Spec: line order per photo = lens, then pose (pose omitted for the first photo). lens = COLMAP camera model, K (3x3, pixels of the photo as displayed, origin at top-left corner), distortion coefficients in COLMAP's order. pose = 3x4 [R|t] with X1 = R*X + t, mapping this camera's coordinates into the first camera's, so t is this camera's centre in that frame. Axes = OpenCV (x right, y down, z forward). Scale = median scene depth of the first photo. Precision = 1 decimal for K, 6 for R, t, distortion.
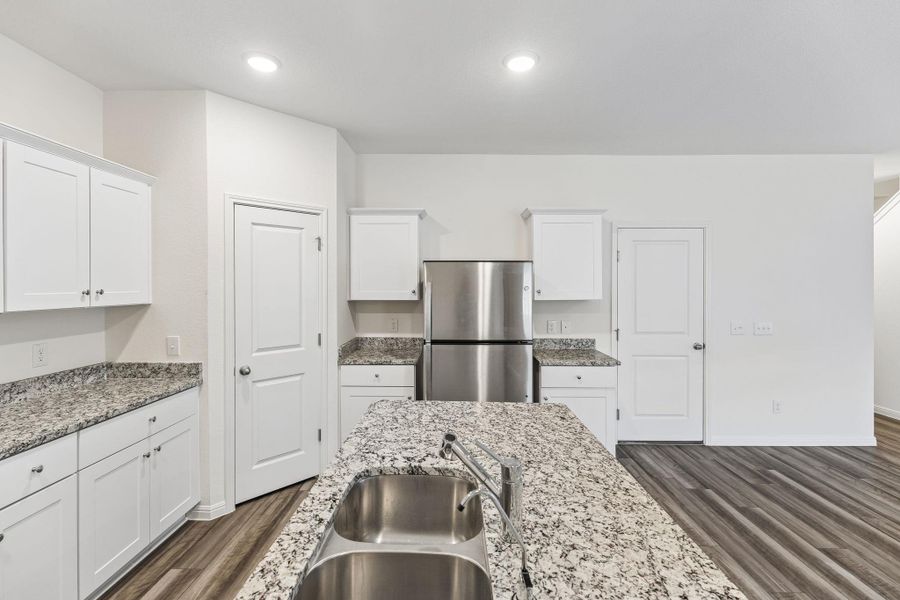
lens RADIAL K [[410.5, 0, 447.3], [0, 410.5, 286.2], [0, 0, 1]] dist [-0.000622, -0.000319]
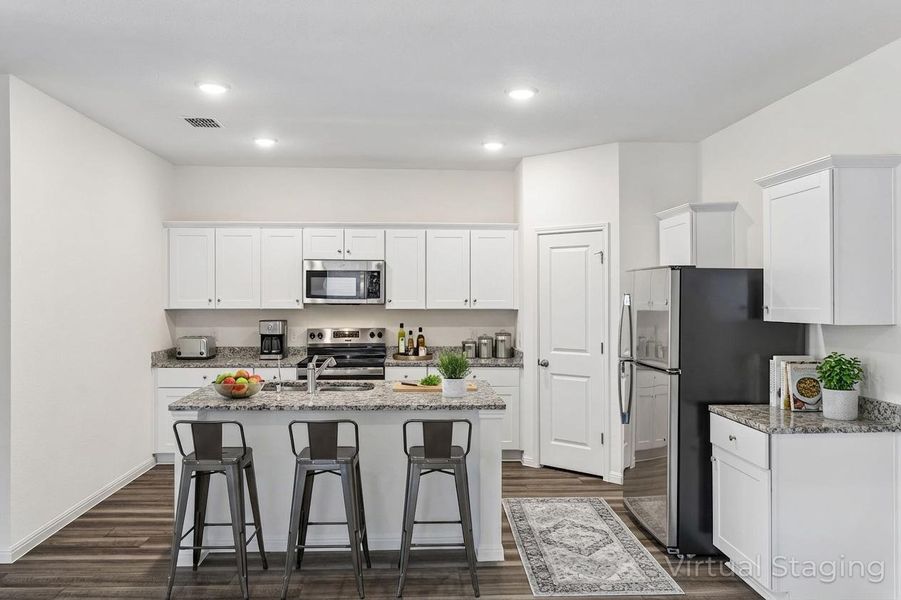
lens RADIAL K [[669.6, 0, 450.5], [0, 669.6, 300.0], [0, 0, 1]] dist [0.004590, 0.001776]
pose [[0.073404, 0.006275, -0.997283, 1.554056], [-0.005490, 0.999968, 0.005888, -0.002916], [0.997287, 0.005042, 0.073436, 0.544382]]
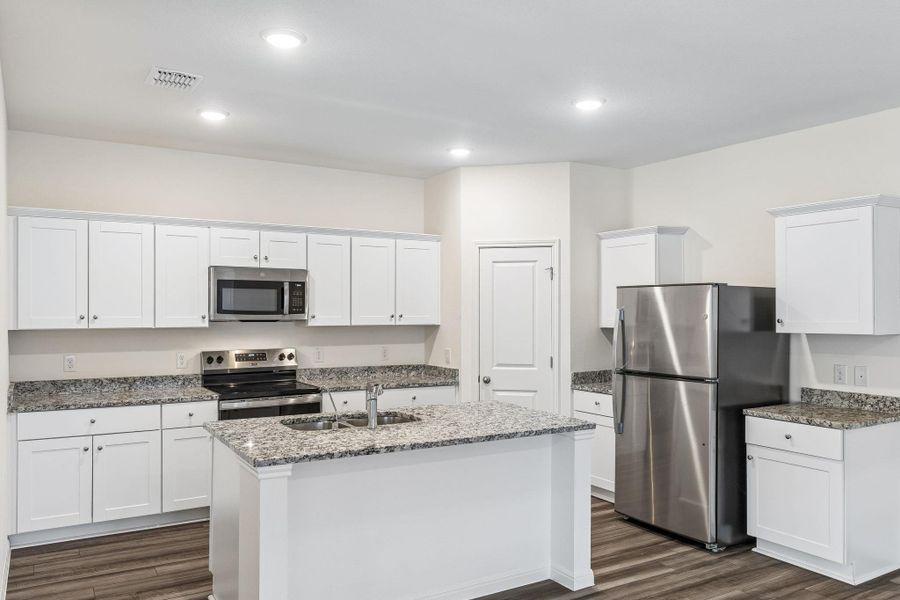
lens RADIAL K [[675.2, 0, 452.3], [0, 675.2, 312.8], [0, 0, 1]] dist [0.001468, 0.002588]
pose [[0.534586, 0.002960, -0.845109, 1.180101], [-0.004150, 0.999991, 0.000878, -0.000666], [0.845104, 0.003038, 0.534594, -0.190429]]
